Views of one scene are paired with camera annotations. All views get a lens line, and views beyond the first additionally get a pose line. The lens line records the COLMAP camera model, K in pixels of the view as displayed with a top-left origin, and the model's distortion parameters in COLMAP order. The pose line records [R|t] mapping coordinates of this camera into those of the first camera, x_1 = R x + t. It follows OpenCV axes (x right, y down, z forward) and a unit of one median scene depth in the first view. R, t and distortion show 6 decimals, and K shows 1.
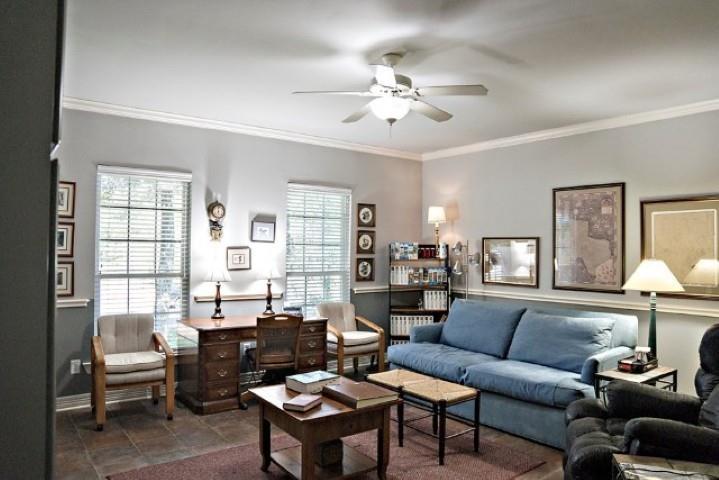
lens RADIAL K [[505.0, 0, 358.9], [0, 505.0, 237.9], [0, 0, 1]] dist [-0.120944, 0.038847]
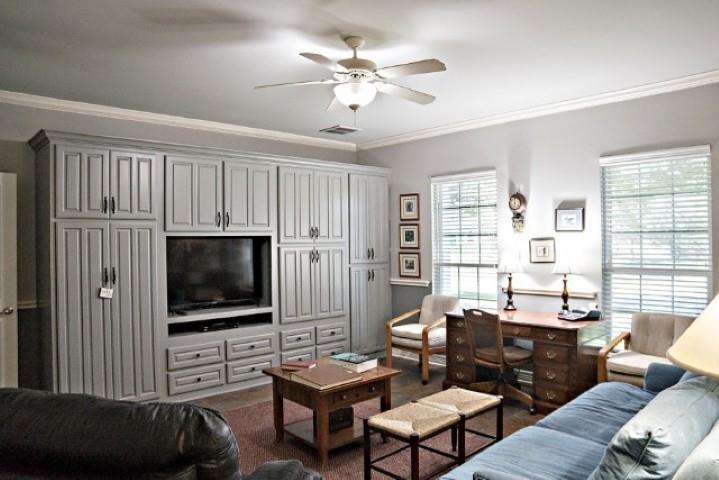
lens RADIAL K [[505.0, 0, 359.1], [0, 505.0, 244.0], [0, 0, 1]] dist [-0.120944, 0.038847]
pose [[0.100998, -0.009480, -0.994841, 0.643047], [0.033823, 0.999409, -0.006090, 0.022848], [0.994312, -0.033033, 0.101259, 0.568792]]
